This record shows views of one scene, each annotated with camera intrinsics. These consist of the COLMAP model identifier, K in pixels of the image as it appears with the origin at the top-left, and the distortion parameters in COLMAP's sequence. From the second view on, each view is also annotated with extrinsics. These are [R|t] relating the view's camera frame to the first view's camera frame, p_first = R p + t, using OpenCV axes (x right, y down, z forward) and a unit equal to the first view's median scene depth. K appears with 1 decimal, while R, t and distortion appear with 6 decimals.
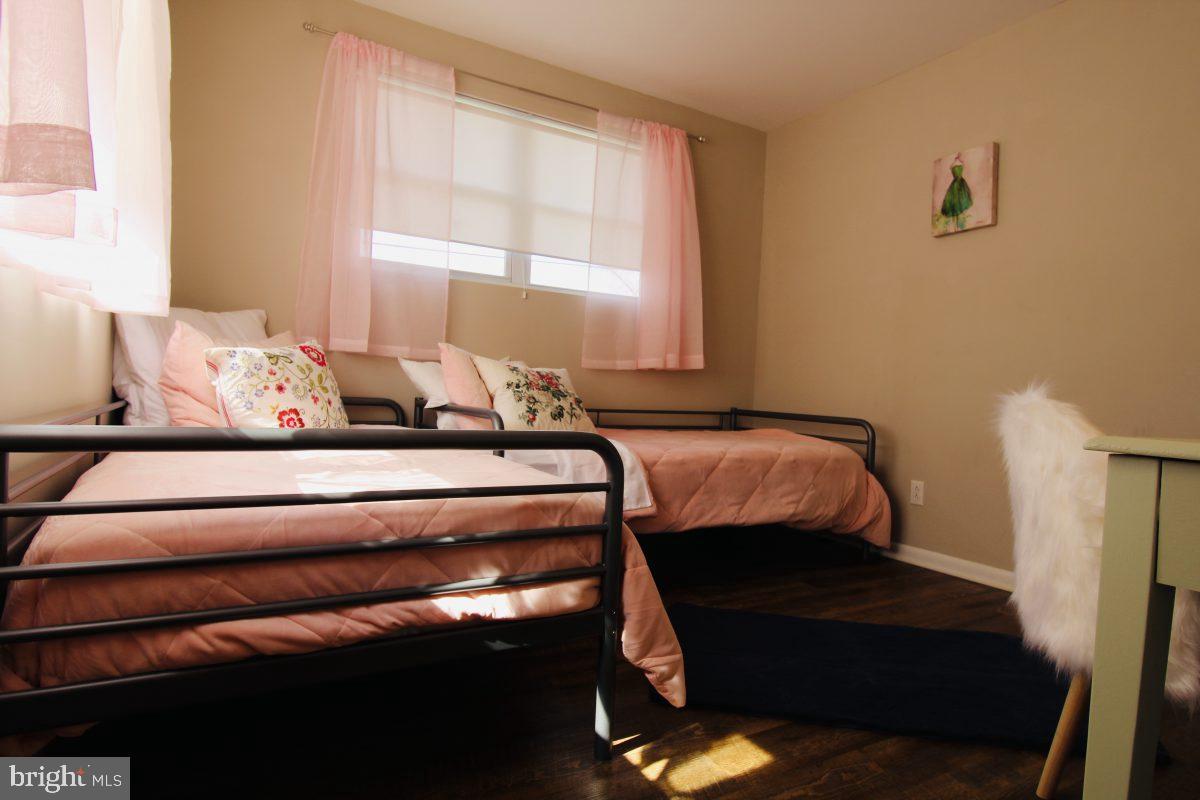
lens RADIAL K [[629.4, 0, 600.0], [0, 629.4, 400.0], [0, 0, 1]] dist [0.004524, -0.000932]
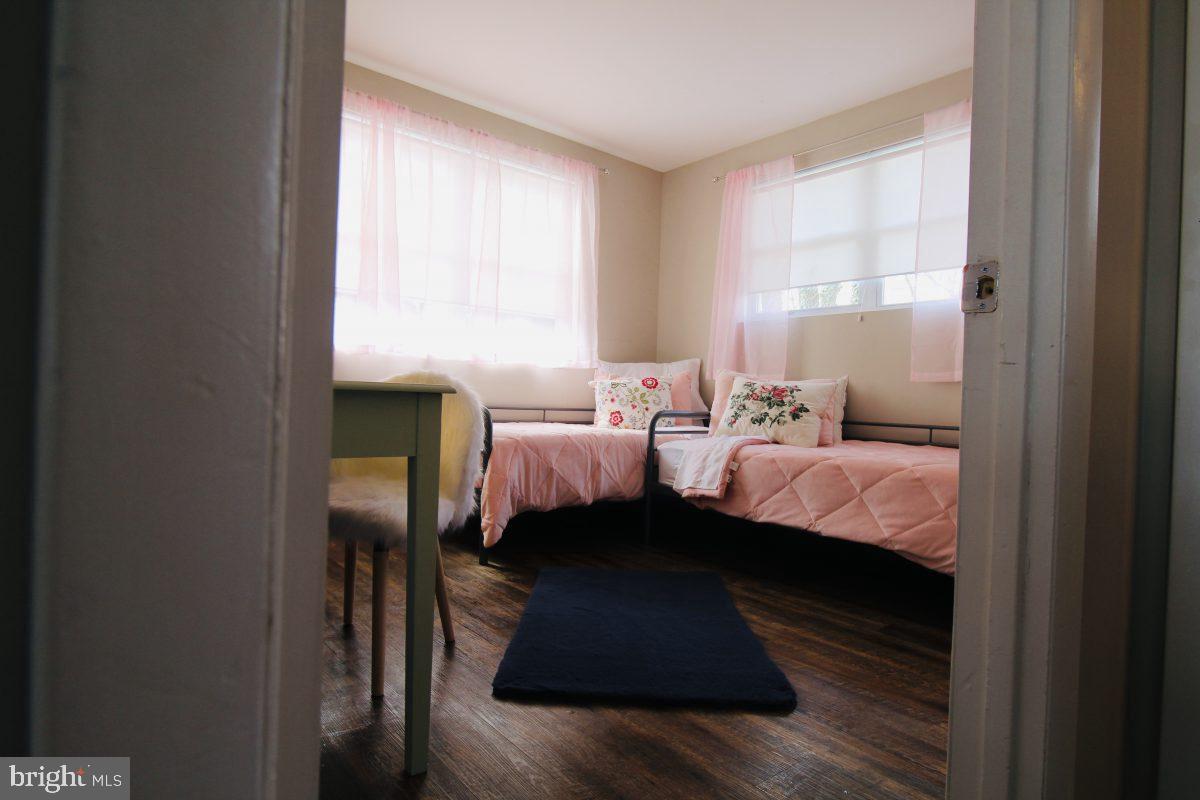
lens RADIAL K [[573.2, 0, 600.0], [0, 573.2, 400.0], [0, 0, 1]] dist [-0.001881, -0.001500]
pose [[0.236102, -0.033125, -0.971163, 0.966627], [-0.043856, 0.998037, -0.044704, 0.049822], [0.970738, 0.053146, 0.234186, 0.456185]]
